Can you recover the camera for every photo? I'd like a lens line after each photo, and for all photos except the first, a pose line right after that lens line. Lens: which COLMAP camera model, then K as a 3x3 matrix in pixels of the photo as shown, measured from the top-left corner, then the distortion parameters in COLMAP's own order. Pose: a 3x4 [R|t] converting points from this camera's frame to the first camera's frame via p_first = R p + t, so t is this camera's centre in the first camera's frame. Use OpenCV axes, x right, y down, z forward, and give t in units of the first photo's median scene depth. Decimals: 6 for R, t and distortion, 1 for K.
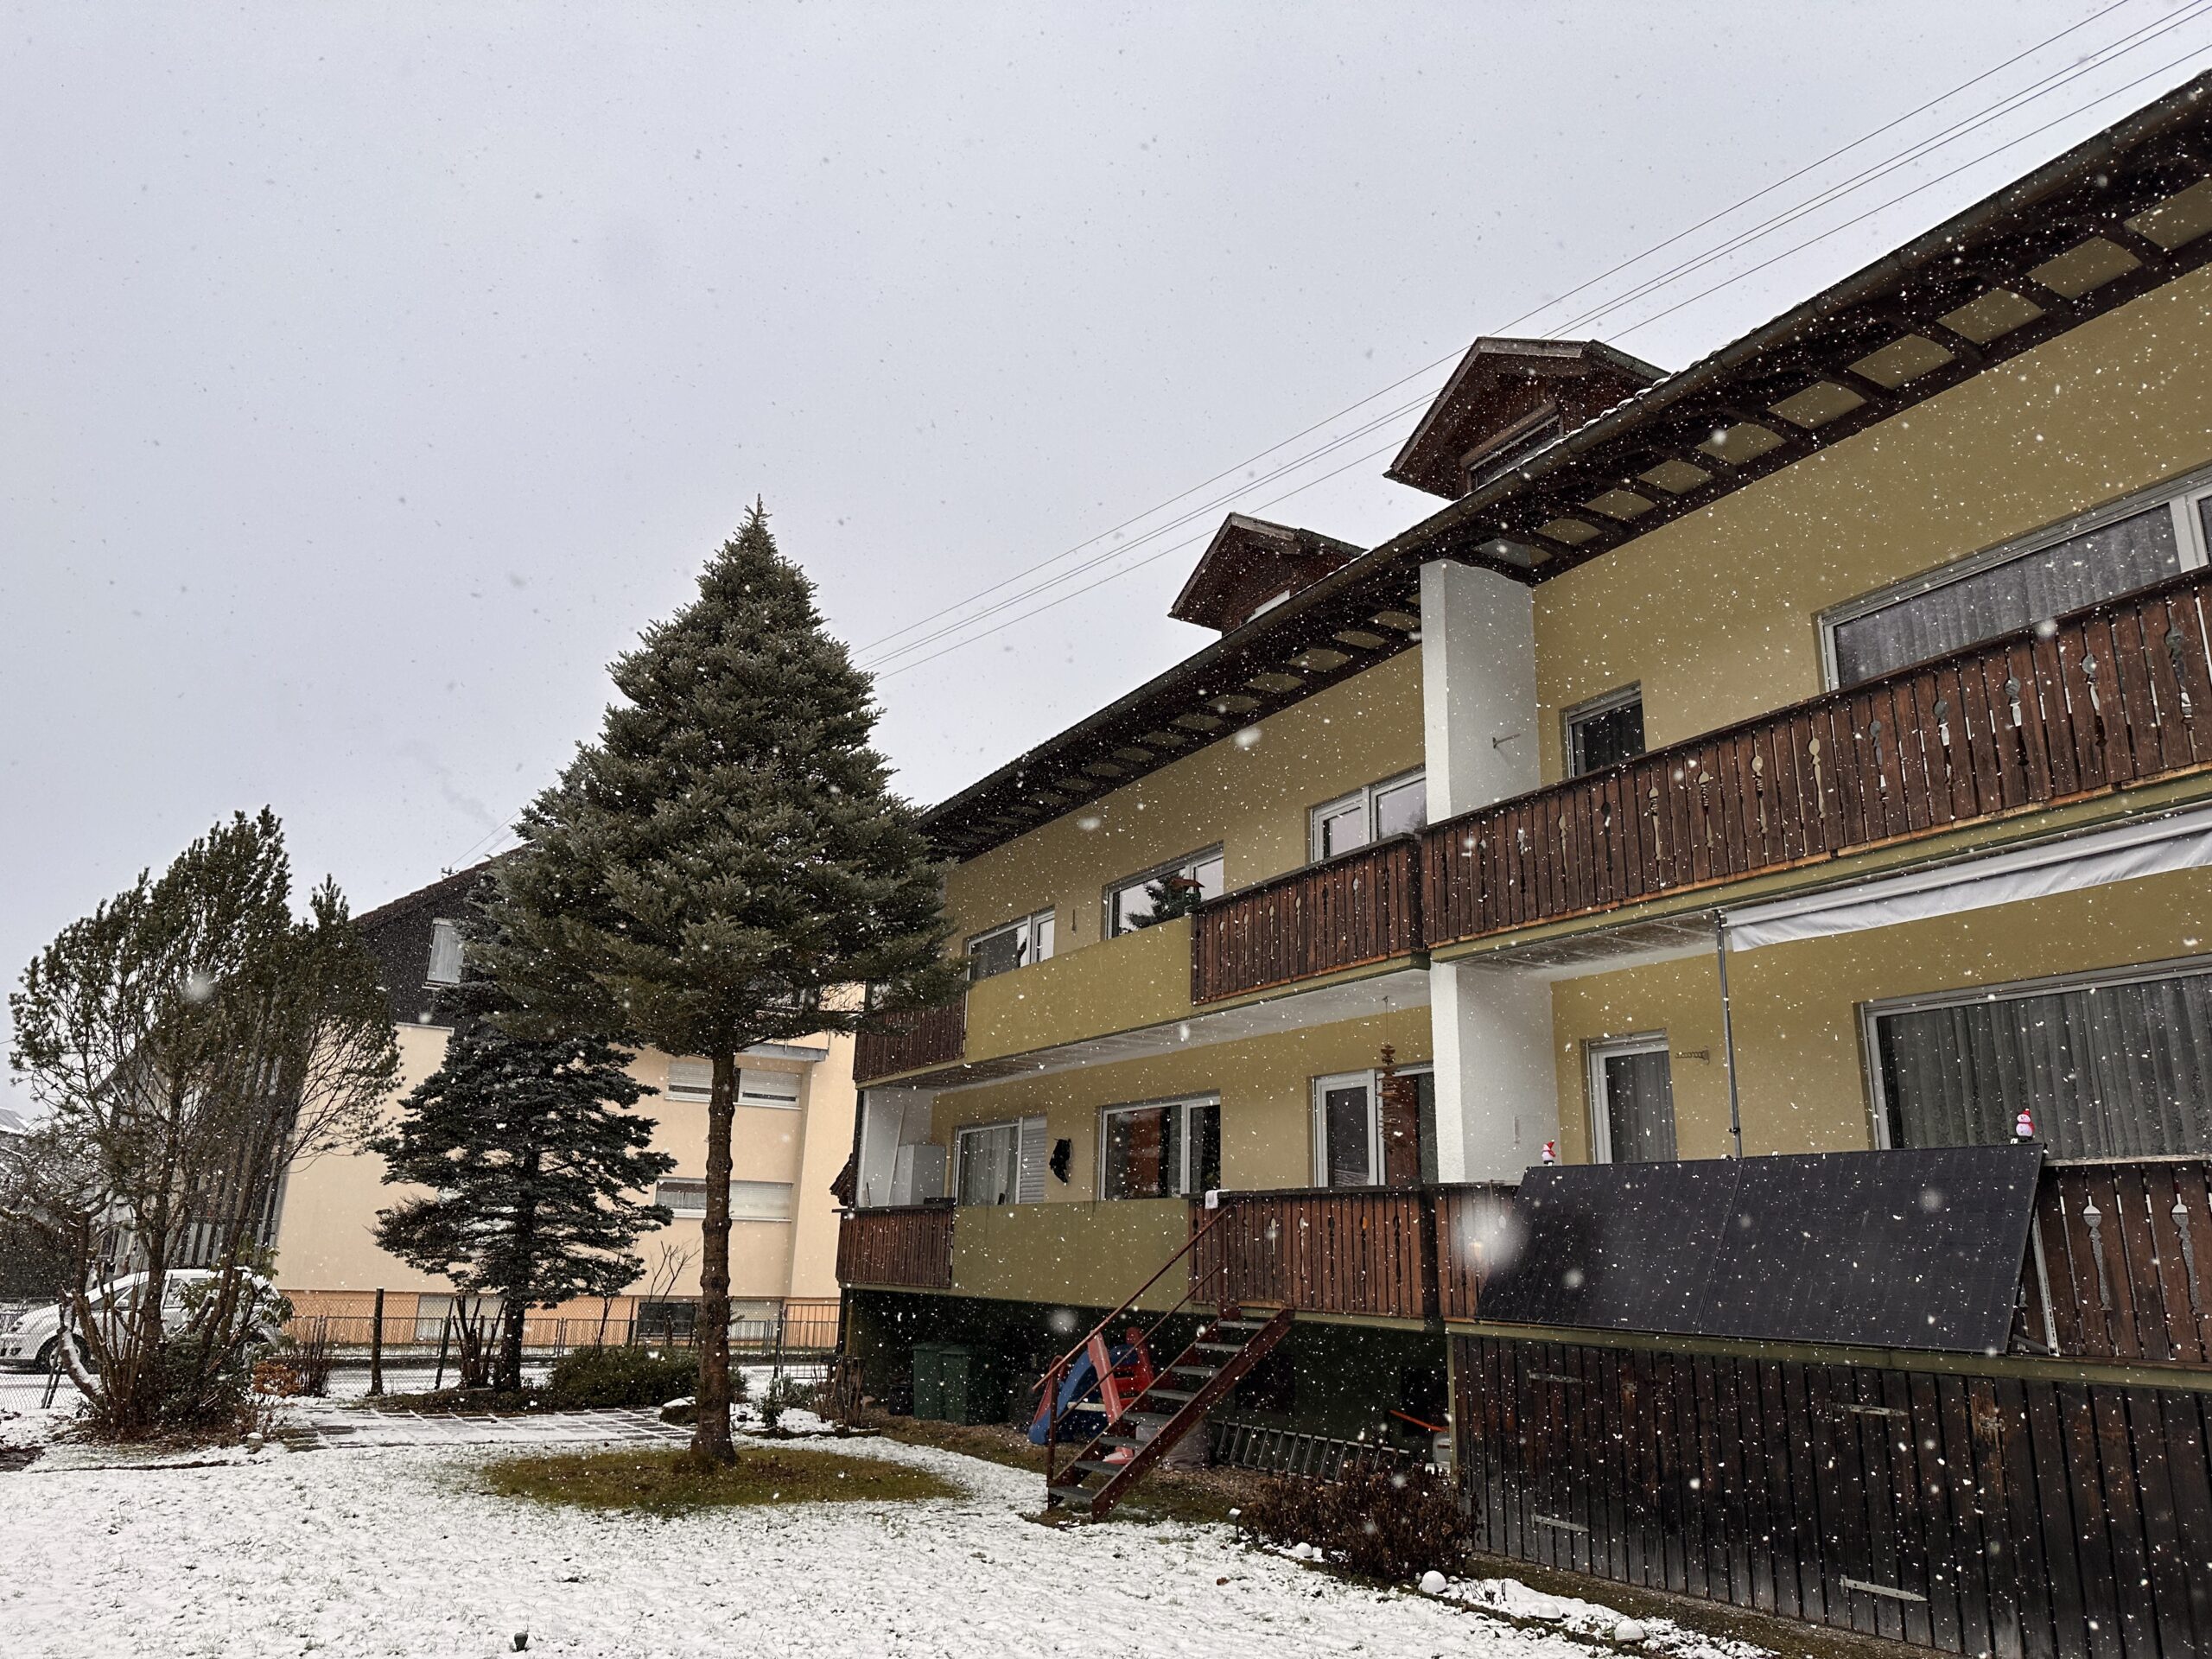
lens RADIAL K [[1544.2, 0, 1102.8], [0, 1544.2, 819.8], [0, 0, 1]] dist [0.007774, -0.003943]
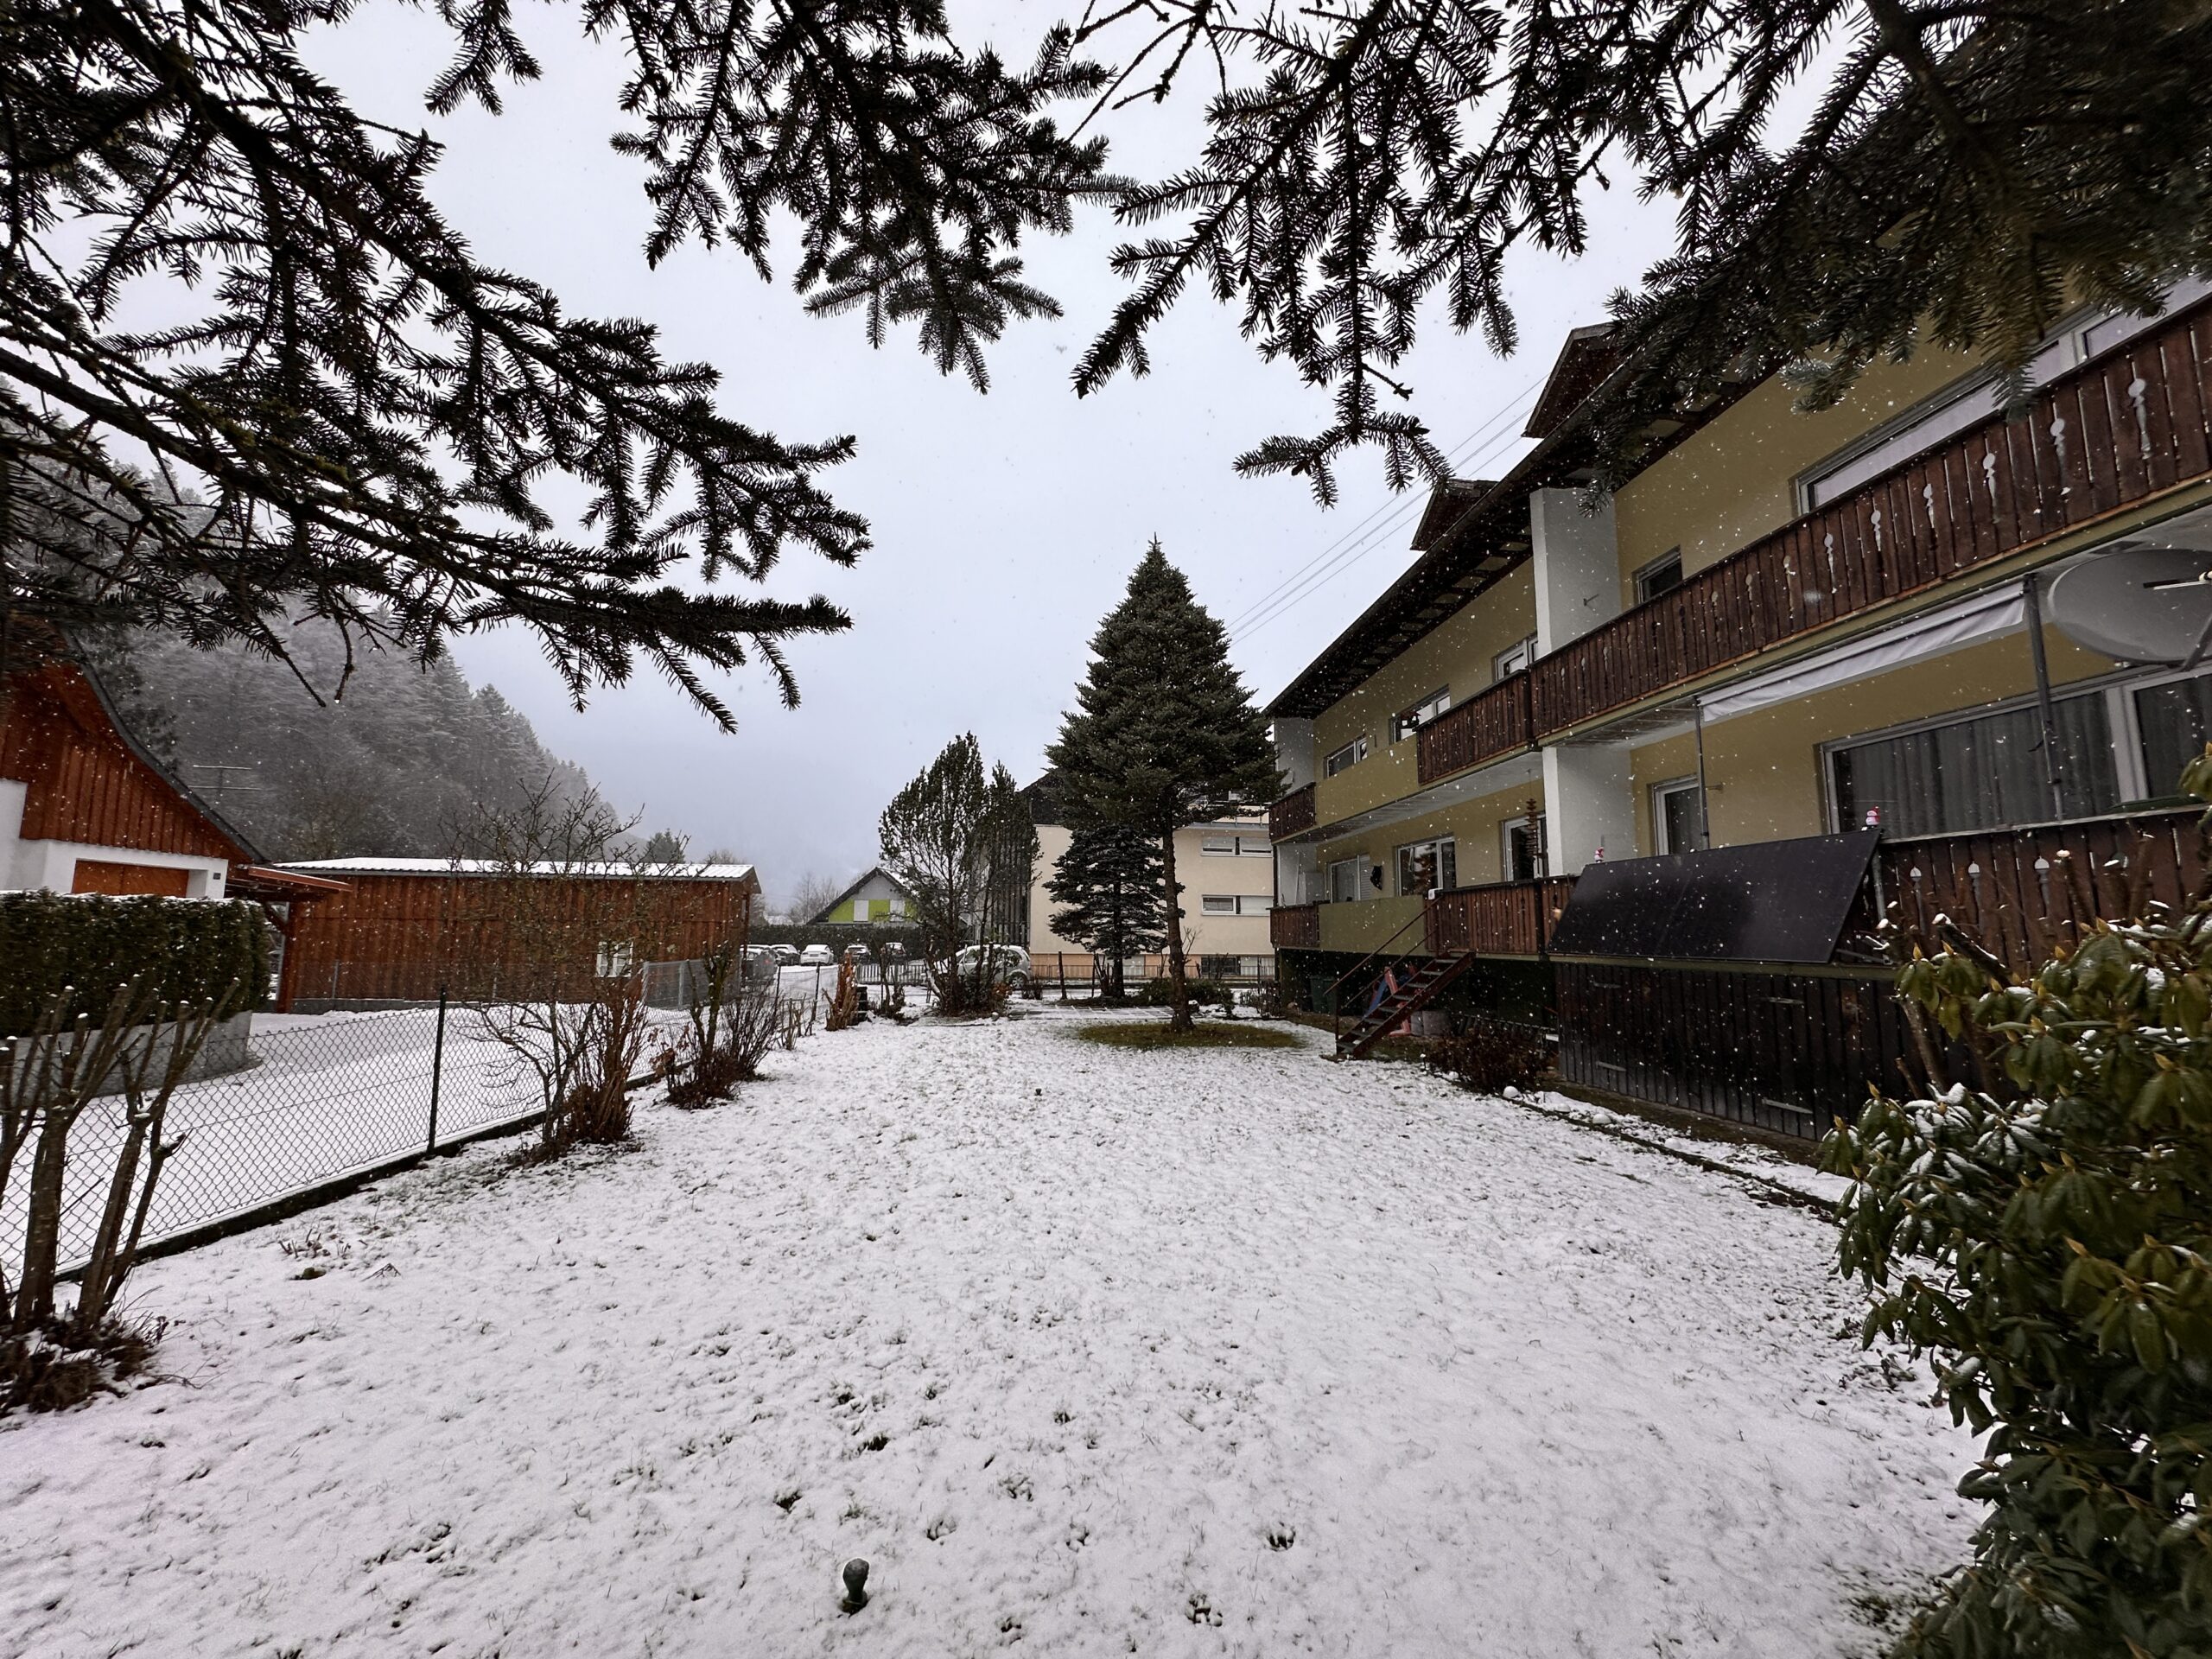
lens RADIAL K [[881.5, 0, 1111.9], [0, 881.5, 831.7], [0, 0, 1]] dist [-0.002068, 0.000171]
pose [[0.908622, -0.072812, -0.411224, 0.161044], [0.136452, 0.982401, 0.127552, -0.000053], [0.394700, -0.172009, 0.902566, -0.039799]]
